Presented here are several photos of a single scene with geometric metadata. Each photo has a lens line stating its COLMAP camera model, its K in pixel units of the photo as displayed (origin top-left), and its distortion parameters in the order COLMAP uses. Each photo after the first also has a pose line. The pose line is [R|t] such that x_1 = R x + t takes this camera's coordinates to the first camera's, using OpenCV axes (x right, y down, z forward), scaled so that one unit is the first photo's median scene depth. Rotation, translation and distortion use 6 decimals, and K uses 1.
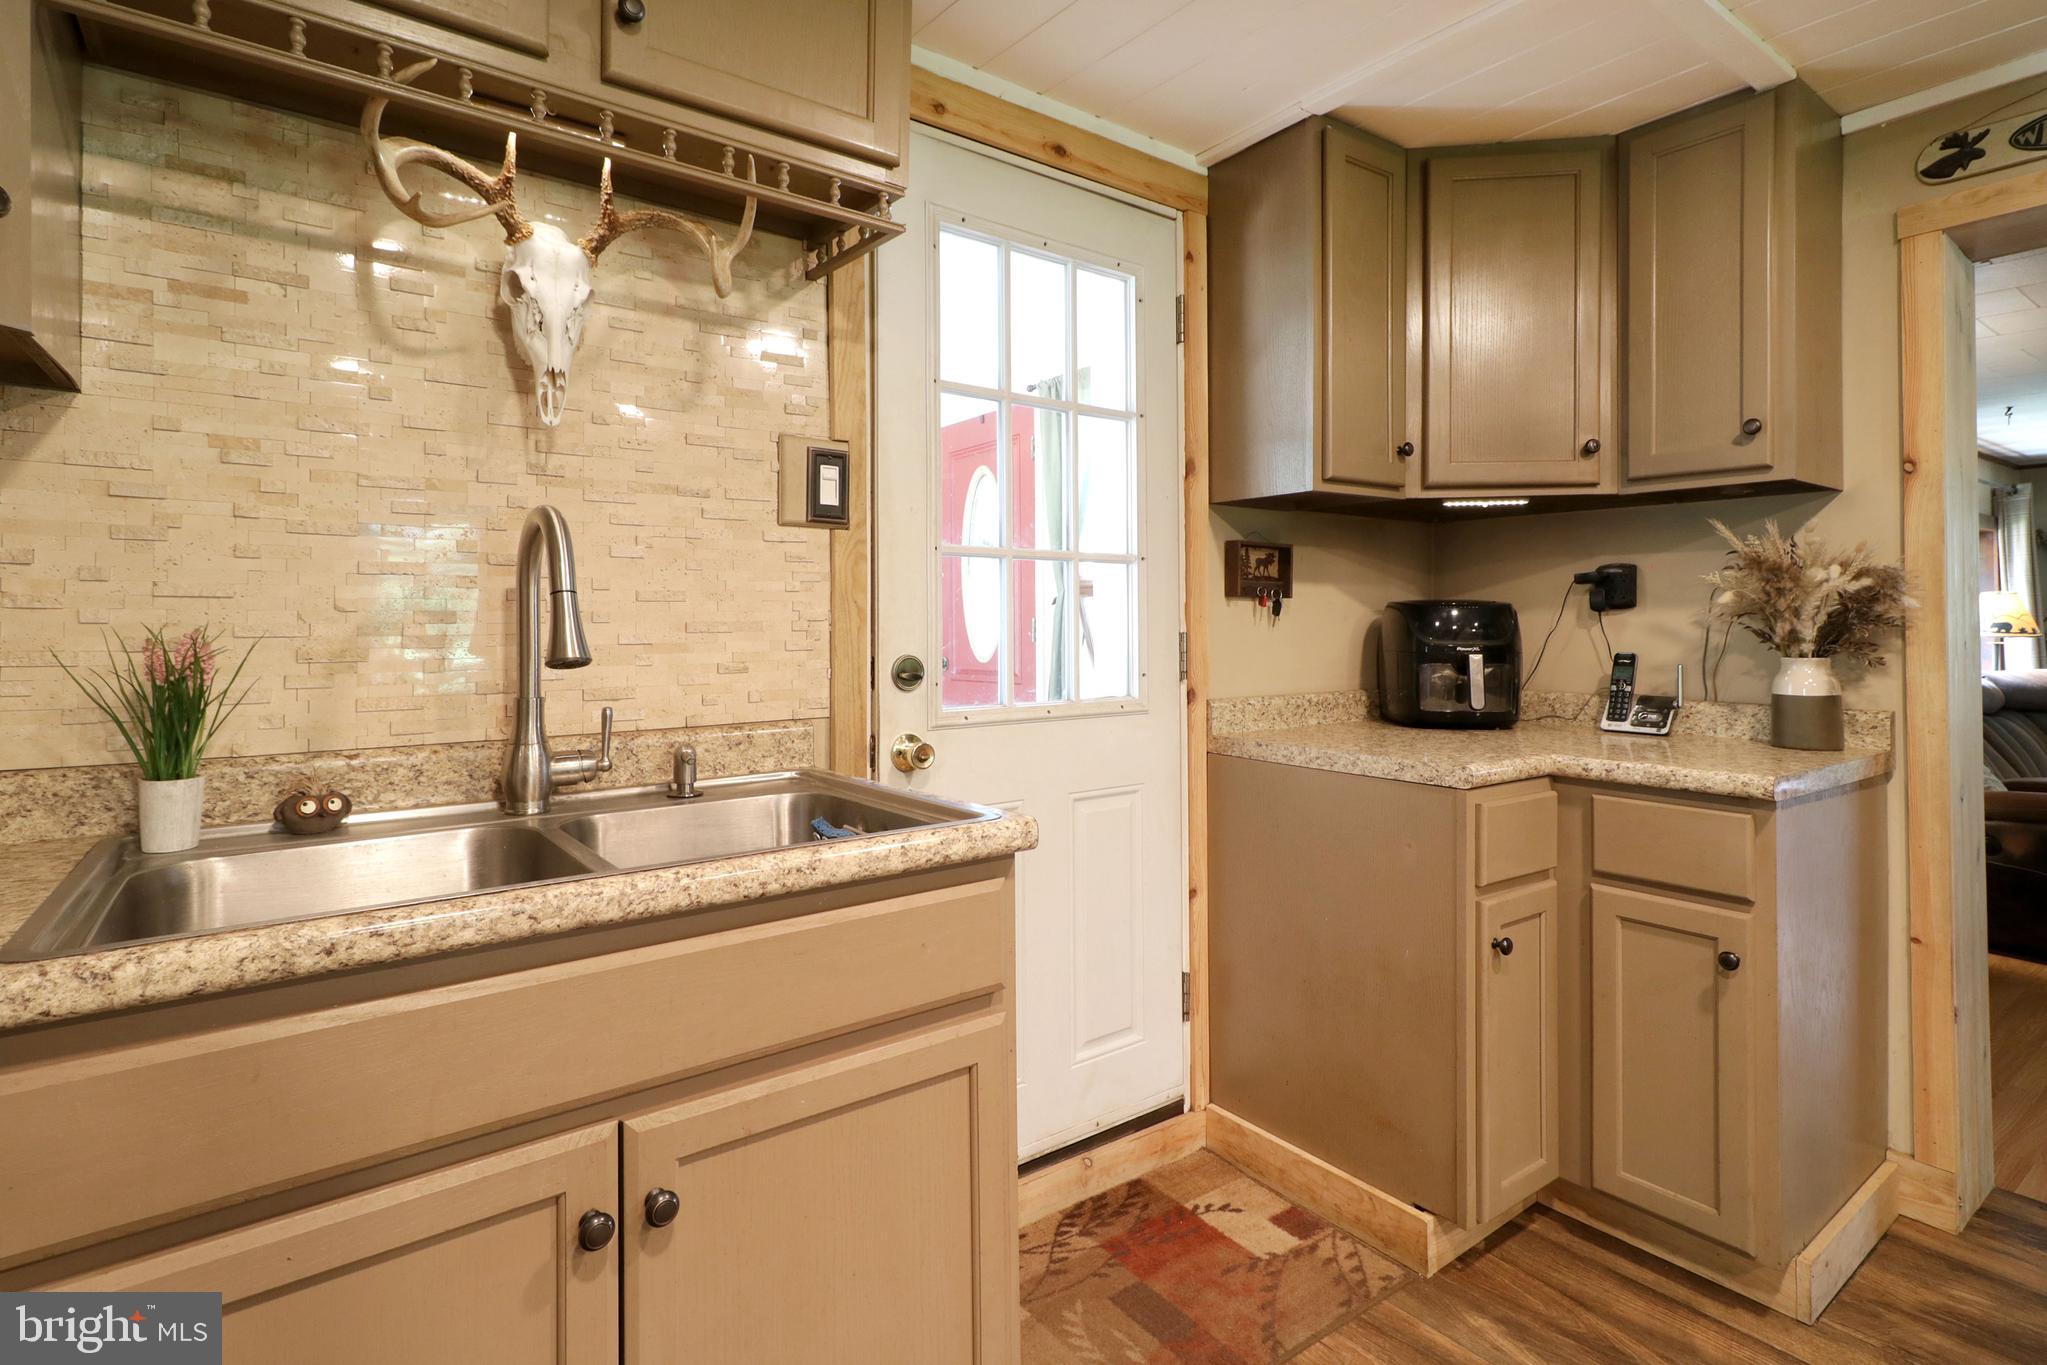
lens RADIAL K [[1008.2, 0, 1025.1], [0, 1008.2, 615.3], [0, 0, 1]] dist [0.006099, 0.001827]
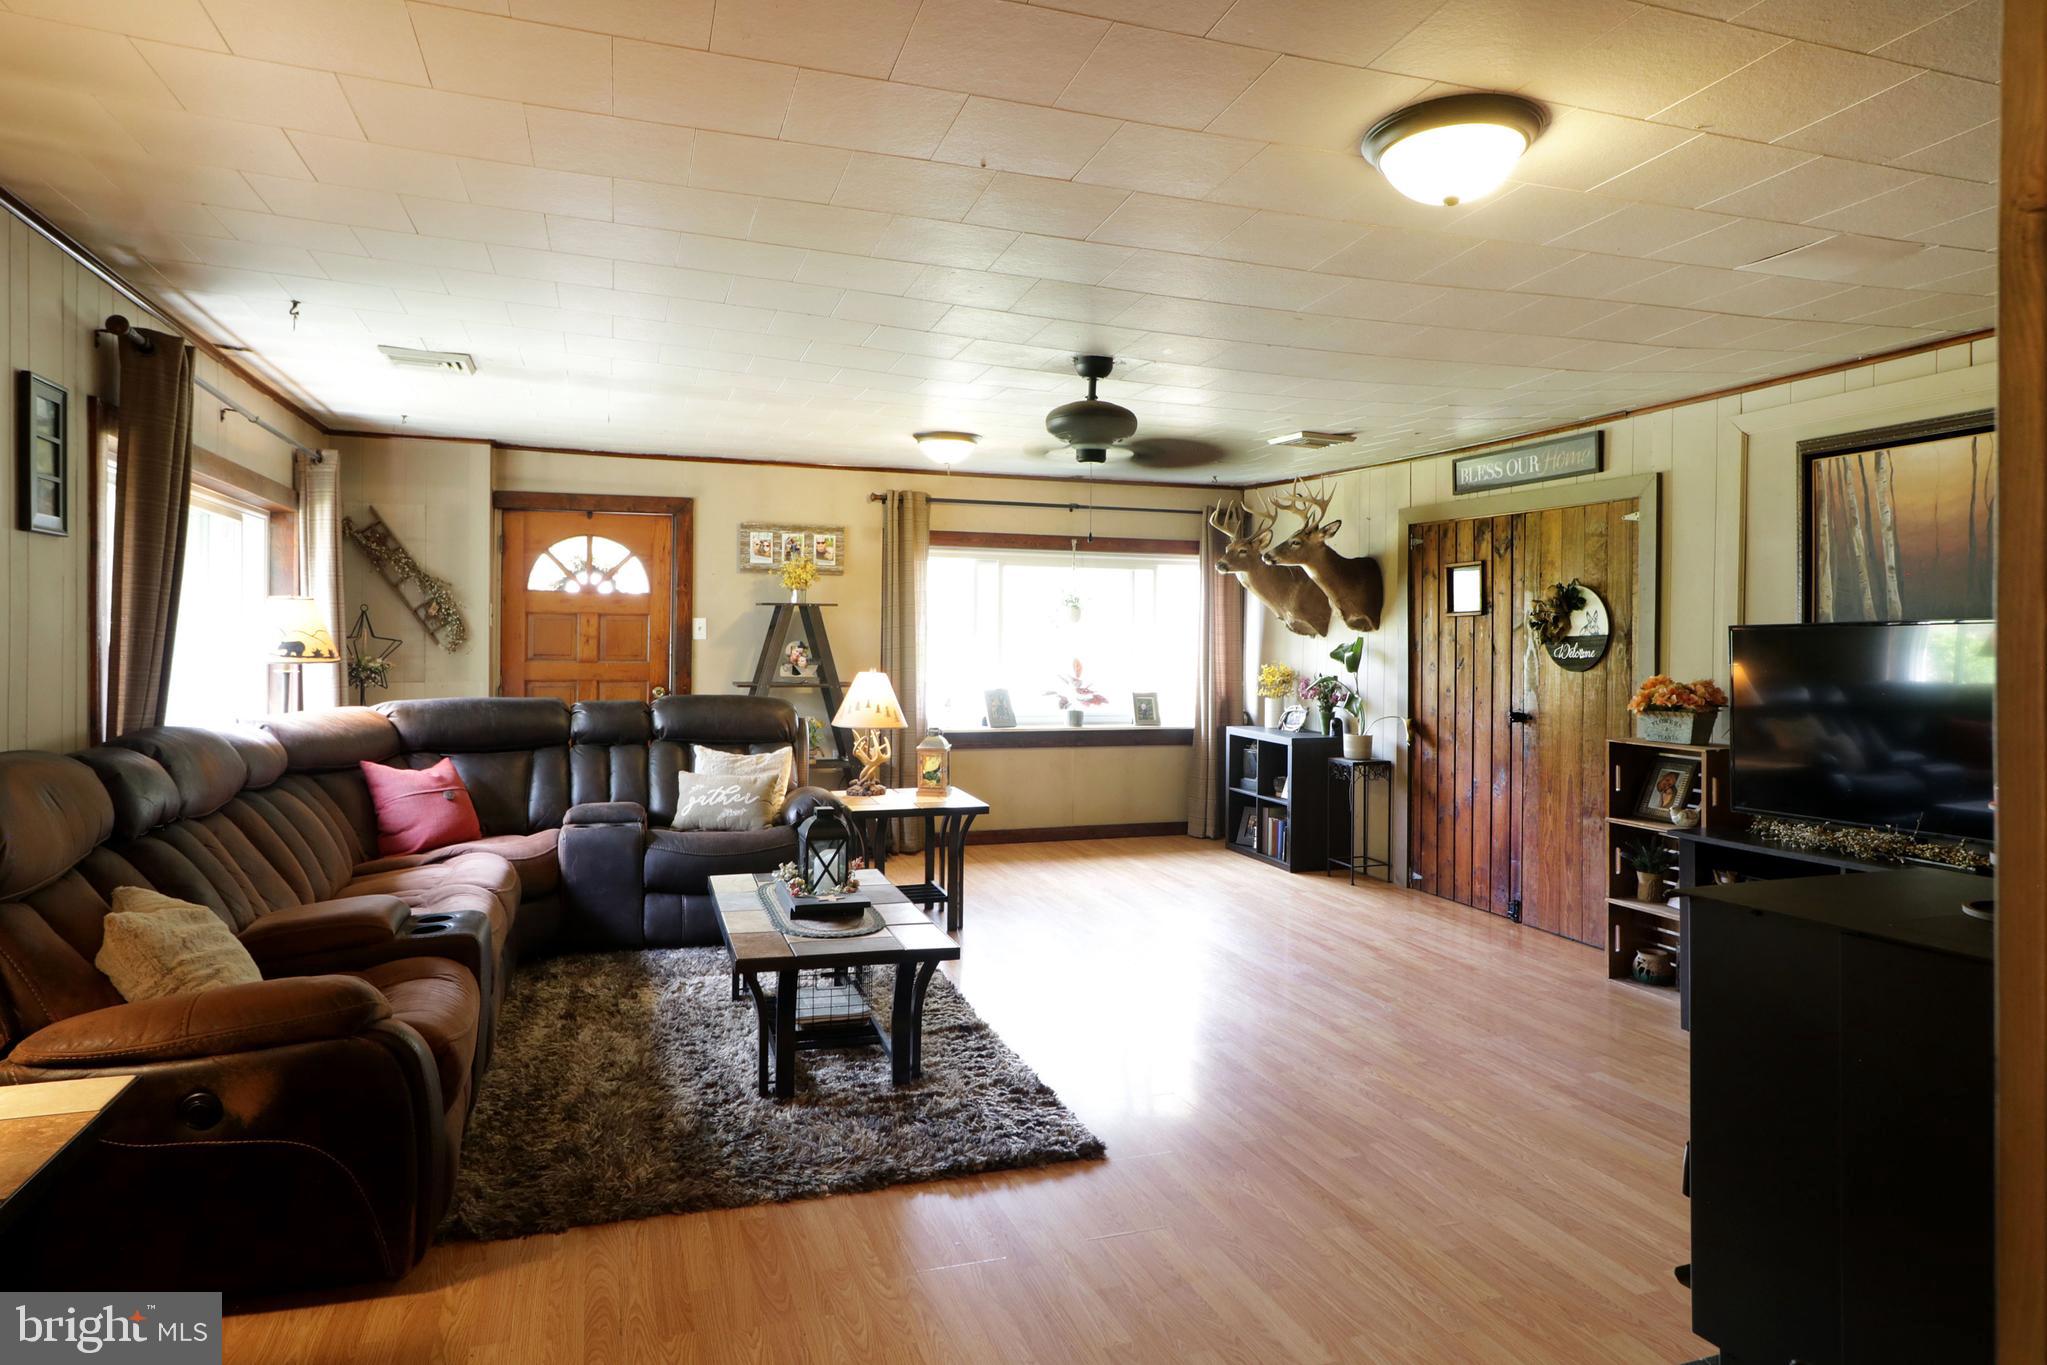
lens RADIAL K [[1219.1, 0, 1025.5], [0, 1219.1, 640.0], [0, 0, 1]] dist [0.001354, 0.000612]
pose [[0.292168, 0.004218, 0.956358, 0.984142], [-0.021652, 0.999763, 0.002206, -0.019355], [-0.956122, -0.021352, 0.292190, 0.888133]]
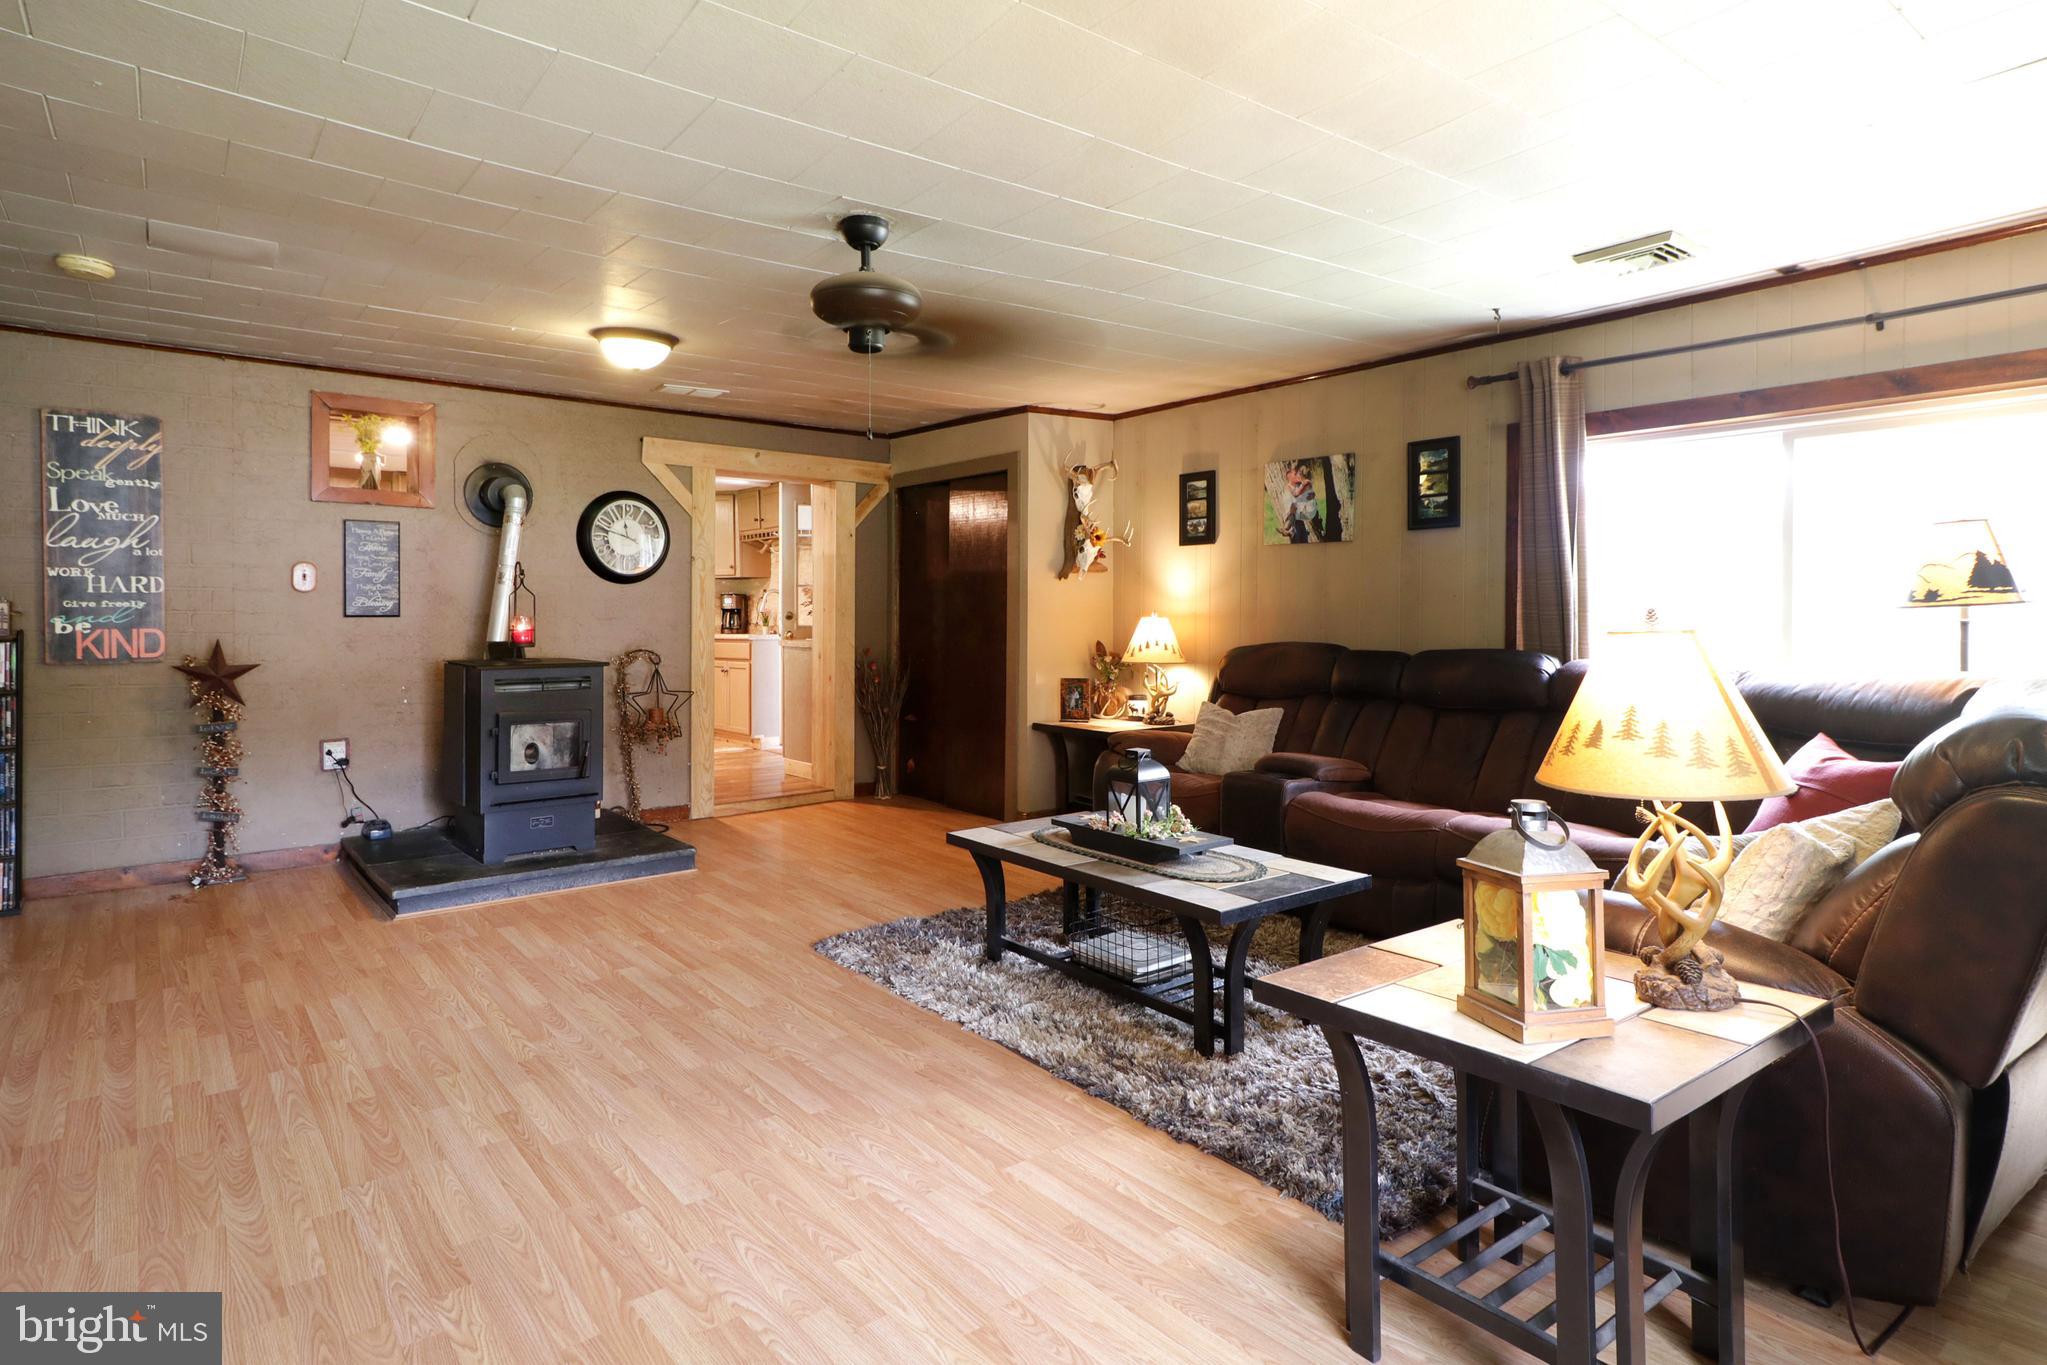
lens RADIAL K [[1093.1, 0, 1023.5], [0, 1093.1, 613.4], [0, 0, 1]] dist [0.002401, 0.000647]
pose [[0.036522, -0.001171, -0.999332, 4.632416], [0.012017, 0.999928, -0.000733, 0.059492], [0.999261, -0.011982, 0.036534, 1.568936]]
